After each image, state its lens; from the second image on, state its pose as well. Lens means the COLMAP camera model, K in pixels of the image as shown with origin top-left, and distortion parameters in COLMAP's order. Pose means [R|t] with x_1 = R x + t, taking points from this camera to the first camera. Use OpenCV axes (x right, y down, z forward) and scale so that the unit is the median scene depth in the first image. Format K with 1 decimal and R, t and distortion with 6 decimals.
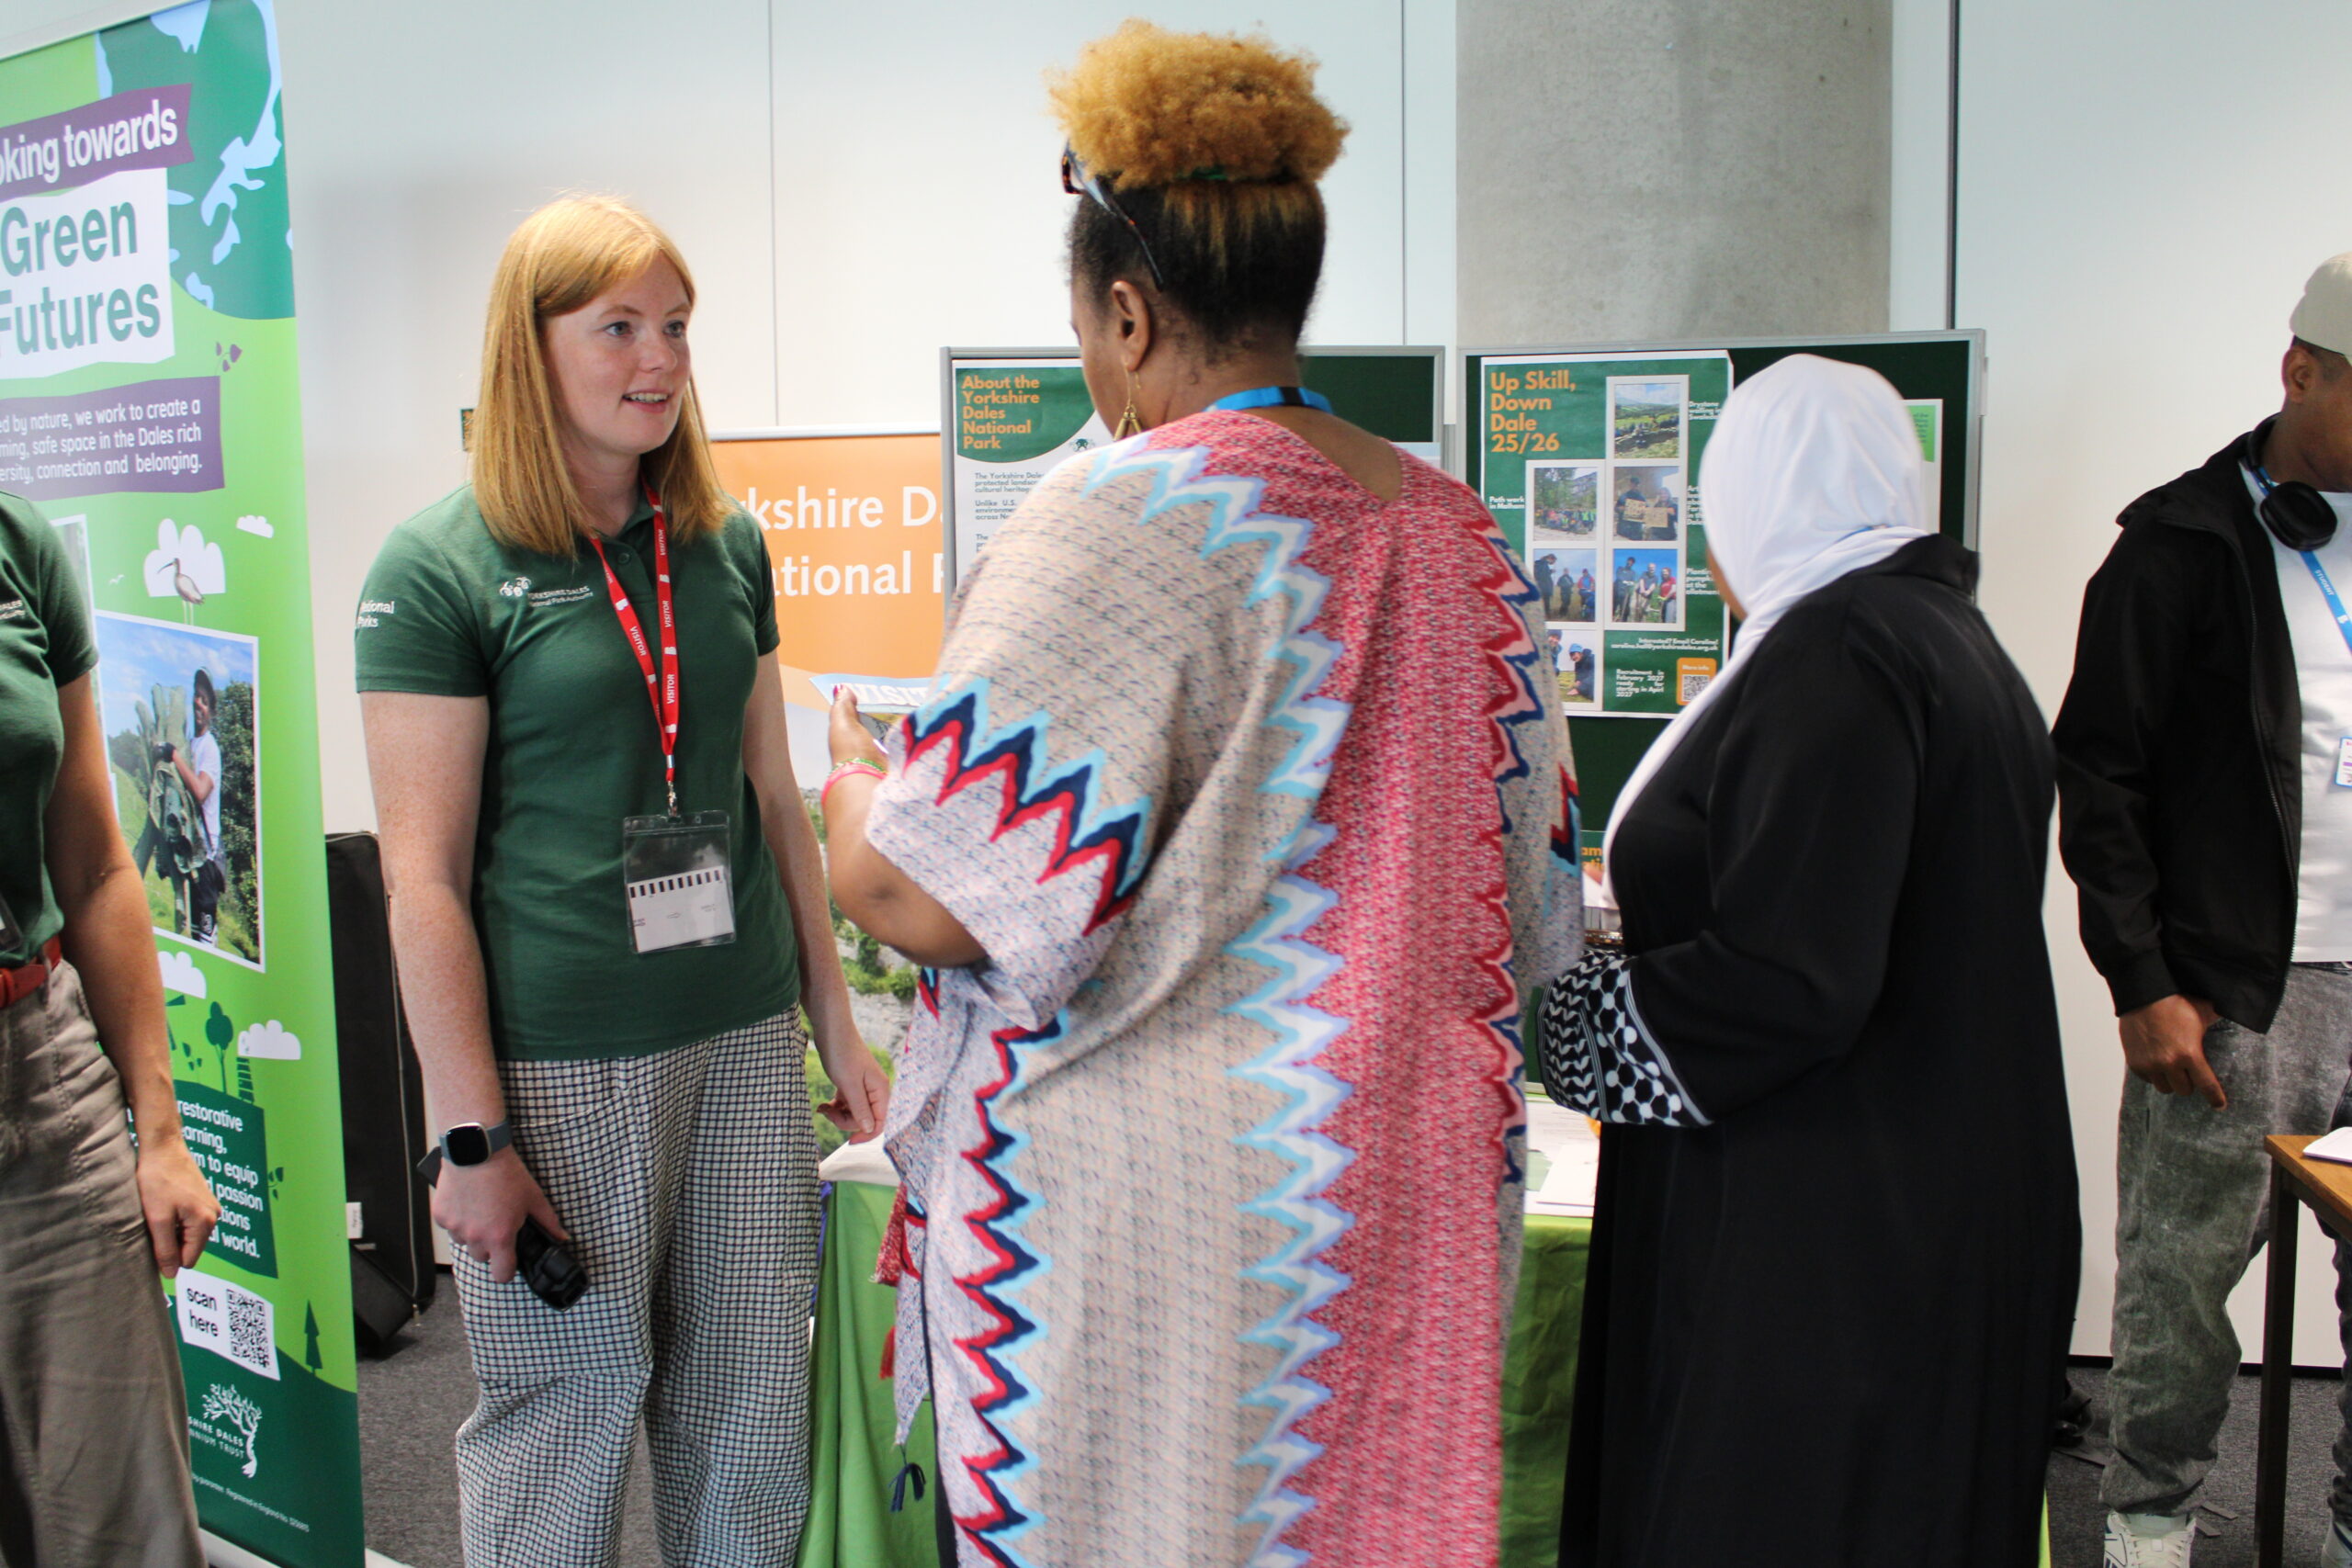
lens RADIAL K [[2129.4, 0, 1175.3], [0, 2129.4, 783.4], [0, 0, 1]] dist [-0.112593, 0.079679]
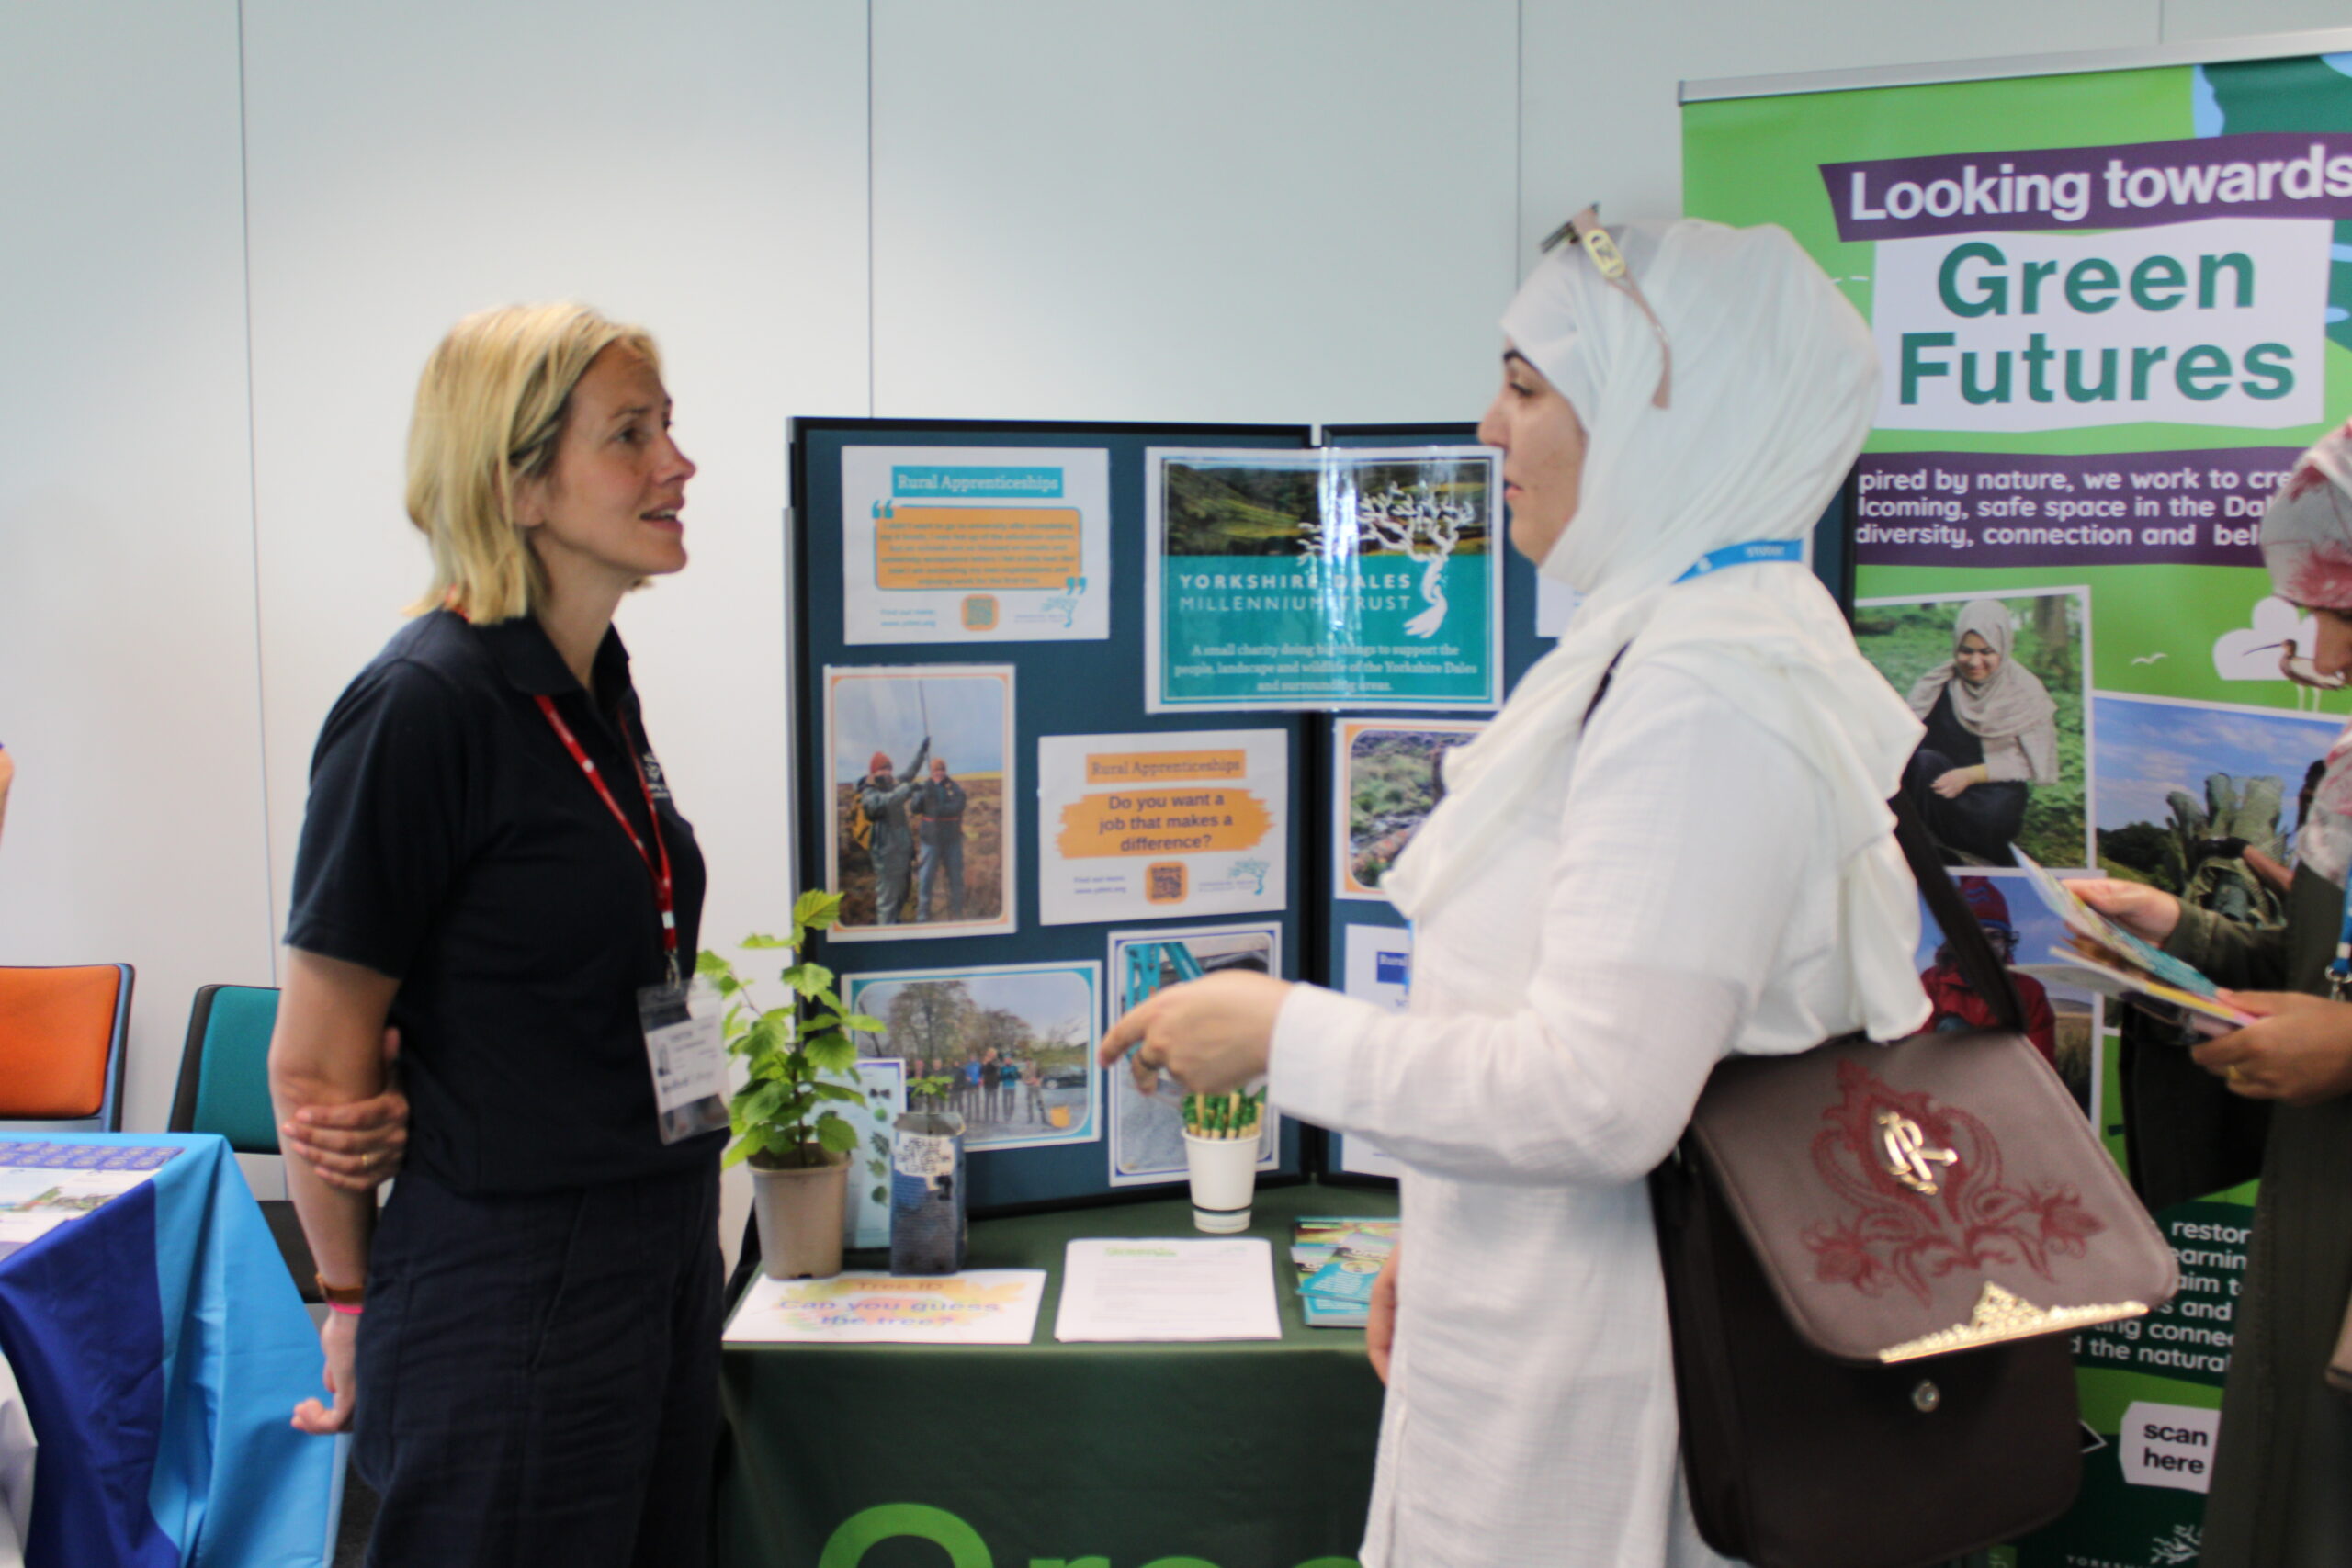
lens RADIAL K [[2129.4, 0, 1174.1], [0, 2129.4, 783.7], [0, 0, 1]] dist [-0.112593, 0.079679]
pose [[0.988511, -0.008301, 0.150918, -1.091102], [0.009356, 0.999936, -0.006284, -0.041792], [-0.150857, 0.007624, 0.988526, 0.158589]]
